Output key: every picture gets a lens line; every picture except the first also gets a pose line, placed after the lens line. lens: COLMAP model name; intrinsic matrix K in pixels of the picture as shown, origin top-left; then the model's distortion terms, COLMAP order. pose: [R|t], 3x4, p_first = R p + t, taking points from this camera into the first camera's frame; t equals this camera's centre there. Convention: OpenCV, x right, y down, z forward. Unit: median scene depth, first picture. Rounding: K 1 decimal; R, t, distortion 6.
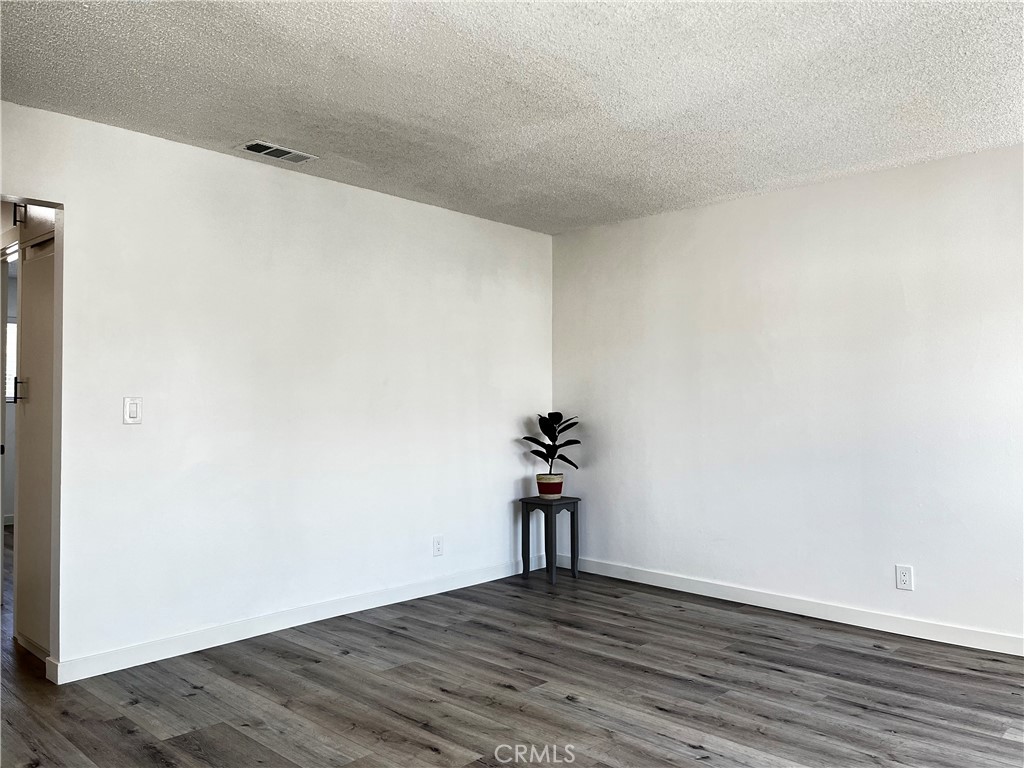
lens RADIAL K [[775.8, 0, 519.5], [0, 775.8, 385.1], [0, 0, 1]] dist [0.079846, -0.093539]
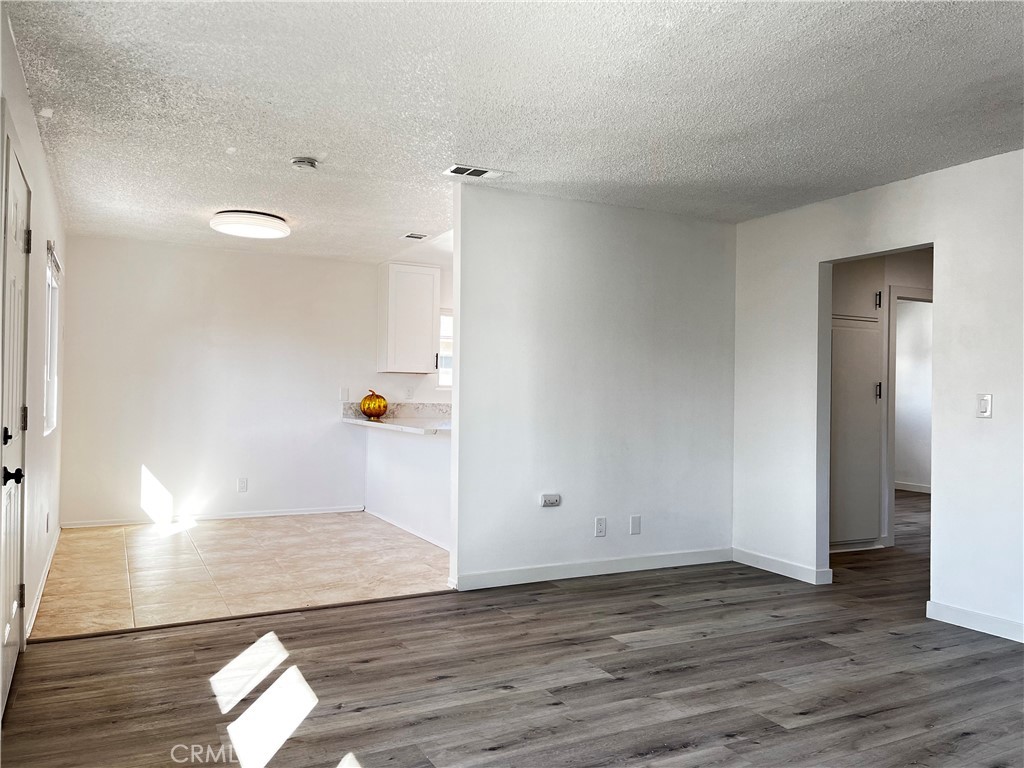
lens RADIAL K [[775.8, 0, 515.8], [0, 775.8, 387.3], [0, 0, 1]] dist [0.079846, -0.093539]
pose [[-0.333511, -0.010166, -0.942692, 0.739392], [0.006838, 0.999889, -0.013202, 0.014615], [0.942722, -0.010849, -0.333404, 0.688866]]
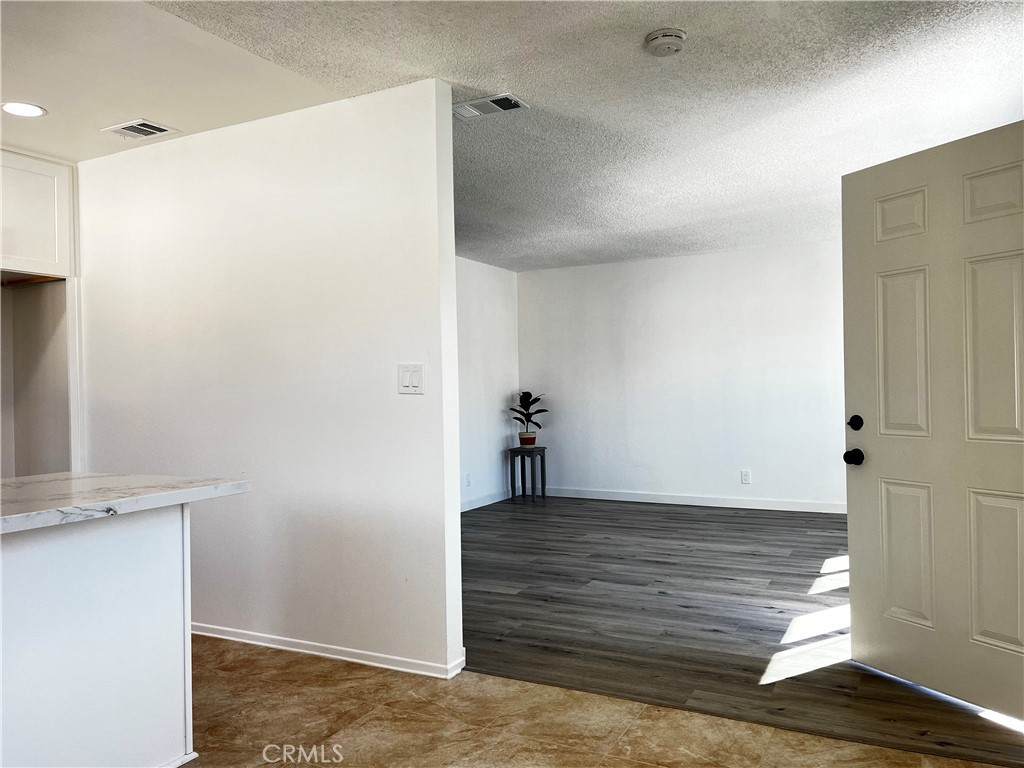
lens RADIAL K [[775.8, 0, 513.2], [0, 775.8, 390.4], [0, 0, 1]] dist [0.079846, -0.093539]
pose [[0.963127, -0.019750, 0.268320, -0.584663], [0.012577, 0.999517, 0.028426, -0.016374], [-0.268752, -0.024003, 0.962910, -0.675984]]
